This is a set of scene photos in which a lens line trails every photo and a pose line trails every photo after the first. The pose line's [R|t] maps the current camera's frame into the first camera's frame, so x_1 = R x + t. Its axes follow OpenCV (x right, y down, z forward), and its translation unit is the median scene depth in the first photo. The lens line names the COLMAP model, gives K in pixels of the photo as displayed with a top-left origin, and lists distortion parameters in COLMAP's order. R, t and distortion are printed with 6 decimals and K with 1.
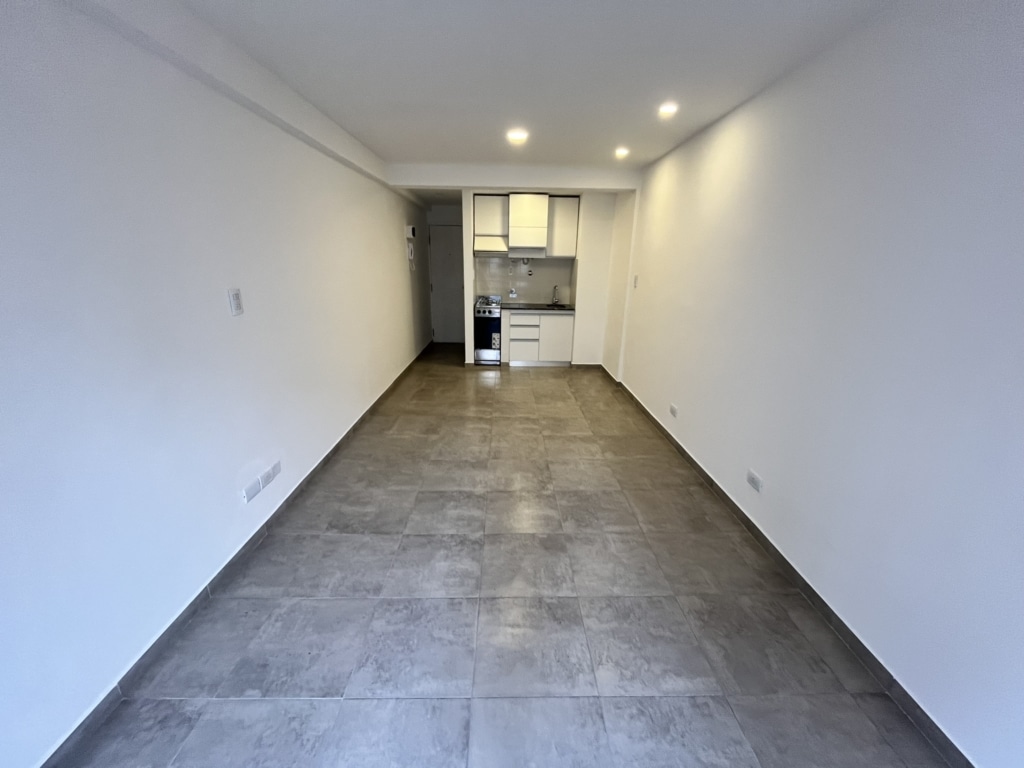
lens RADIAL K [[414.8, 0, 514.1], [0, 414.8, 384.0], [0, 0, 1]] dist [-0.001192, -0.000427]
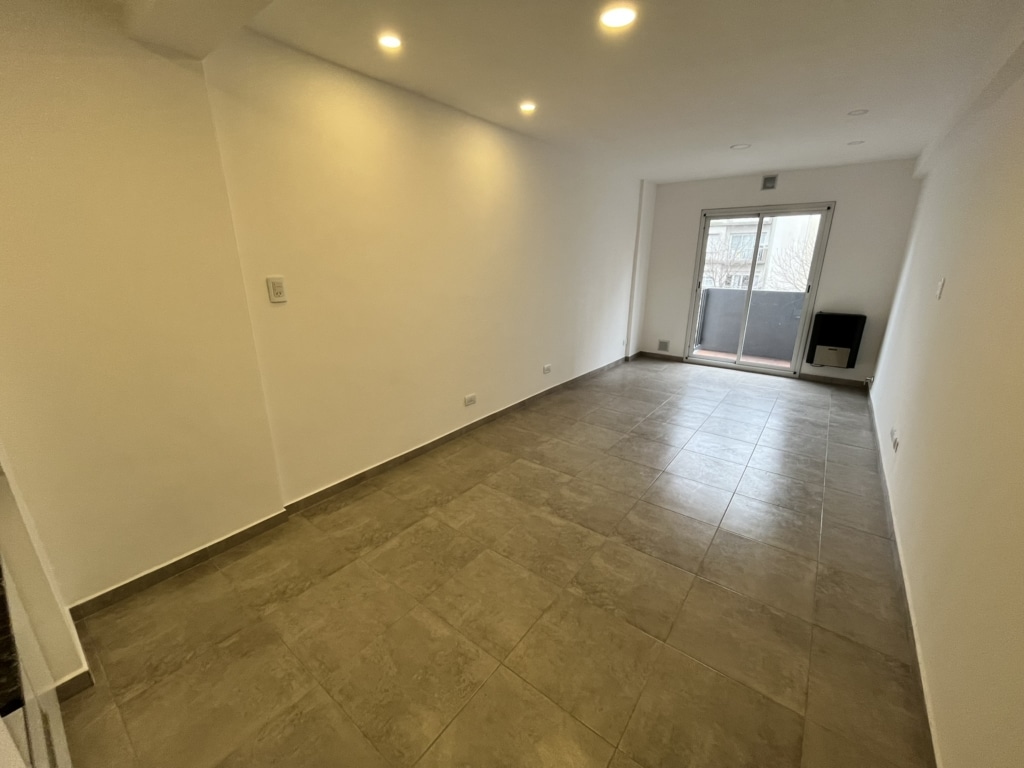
lens RADIAL K [[414.8, 0, 511.4], [0, 414.8, 385.3], [0, 0, 1]] dist [-0.001192, -0.000427]
pose [[-0.781502, -0.193759, 0.593053, -0.240913], [0.172219, 0.846628, 0.503550, -0.389434], [-0.599663, 0.495660, -0.628272, 1.332712]]
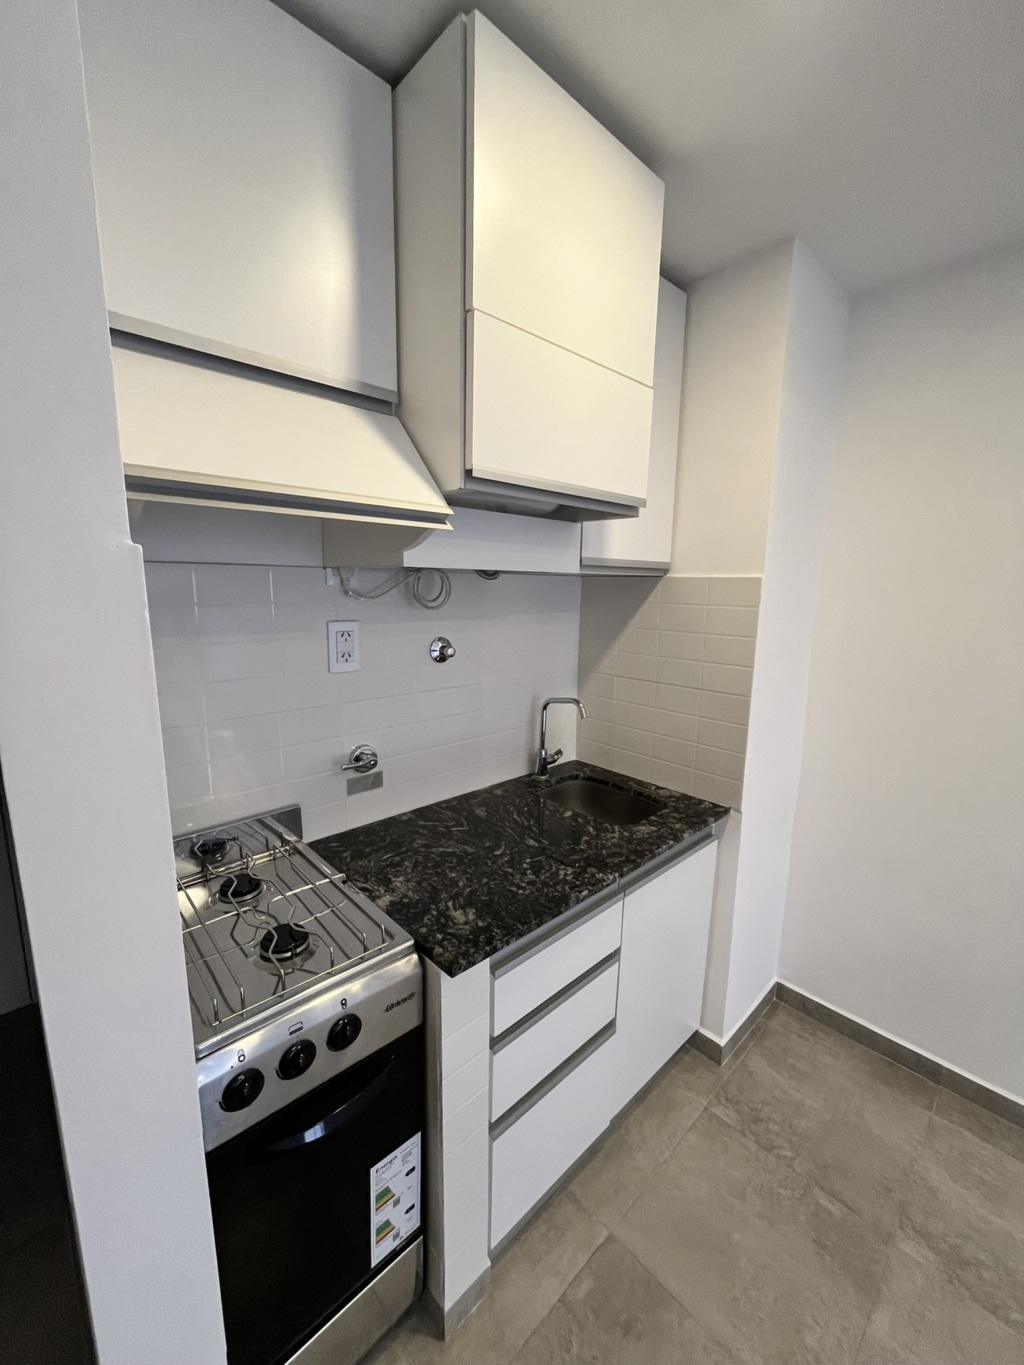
lens RADIAL K [[553.0, 0, 510.6], [0, 553.0, 676.5], [0, 0, 1]] dist [-0.001192, -0.000427]
pose [[0.739882, -0.115752, 0.662704, -0.162468], [0.195988, 0.979444, -0.047737, -0.356306], [-0.643555, 0.165202, 0.747359, 1.189972]]
